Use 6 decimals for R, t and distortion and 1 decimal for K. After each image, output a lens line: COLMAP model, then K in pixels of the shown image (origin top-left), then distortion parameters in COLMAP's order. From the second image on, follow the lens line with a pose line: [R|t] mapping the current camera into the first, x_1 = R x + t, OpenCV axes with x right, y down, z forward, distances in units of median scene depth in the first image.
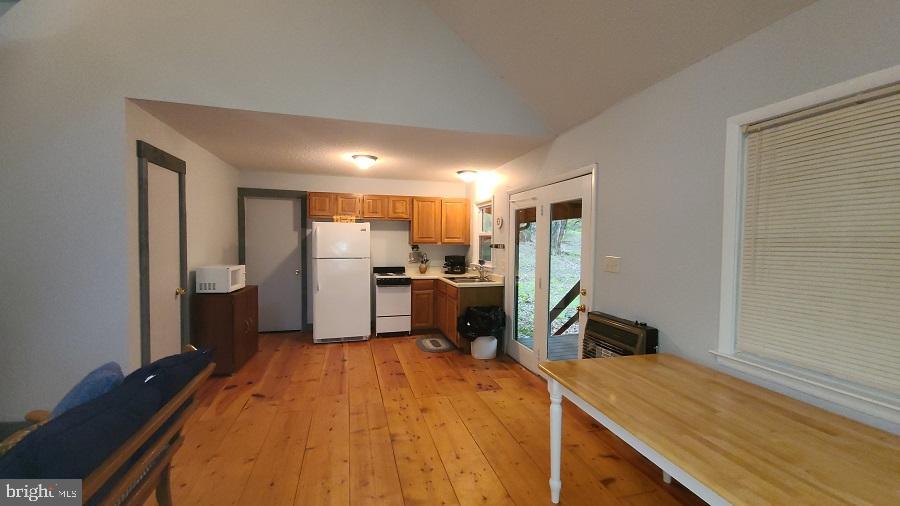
lens RADIAL K [[356.5, 0, 450.0], [0, 356.5, 253.0], [0, 0, 1]] dist [-0.001057, -0.000072]
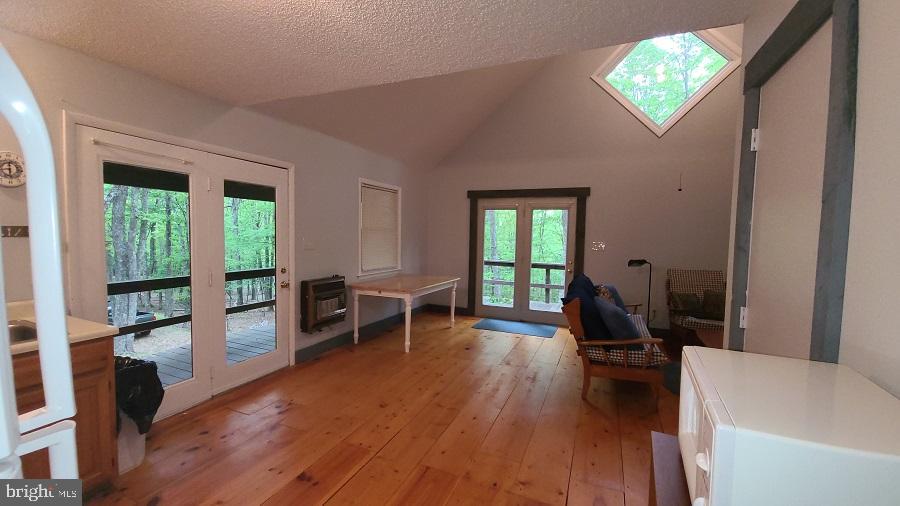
lens RADIAL K [[356.5, 0, 450.0], [0, 356.5, 253.0], [0, 0, 1]] dist [-0.001057, -0.000072]
pose [[-0.770246, -0.060028, 0.634915, -0.432684], [-0.007510, 0.996345, 0.085089, -0.028374], [-0.637703, 0.060771, -0.767882, 0.865393]]
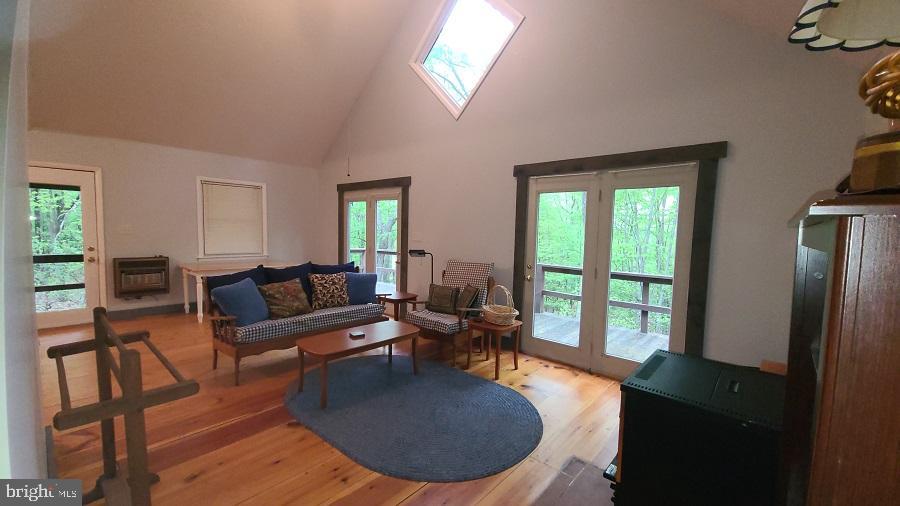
lens RADIAL K [[363.7, 0, 450.0], [0, 363.7, 253.0], [0, 0, 1]] dist [-0.001879, -0.000172]
pose [[-0.539936, -0.075537, 0.838310, -0.991066], [-0.003107, 0.996137, 0.087757, -0.008169], [-0.841700, 0.044779, -0.538085, 0.304503]]
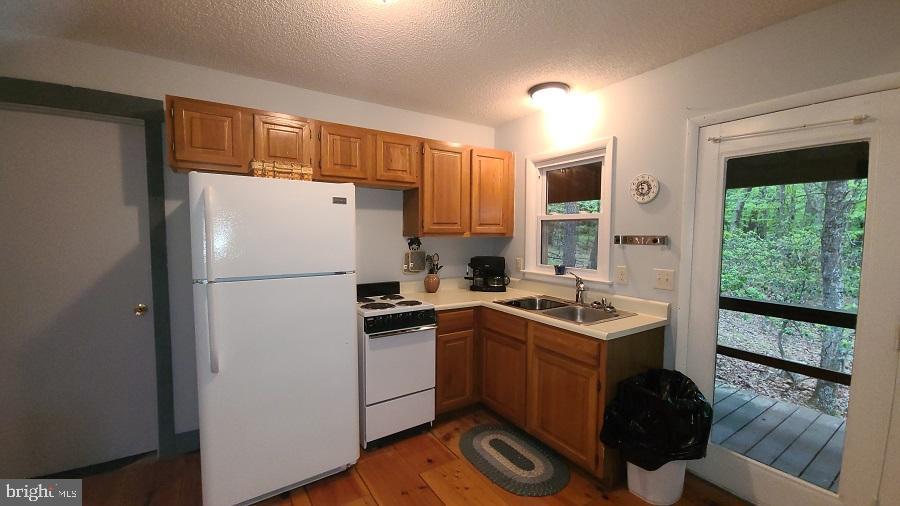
lens RADIAL K [[356.5, 0, 450.0], [0, 356.5, 253.0], [0, 0, 1]] dist [-0.001057, -0.000072]
pose [[0.954568, -0.019378, 0.297362, -0.223815], [0.011489, 0.999535, 0.028254, -0.015937], [-0.297771, -0.023554, 0.954347, 0.538834]]
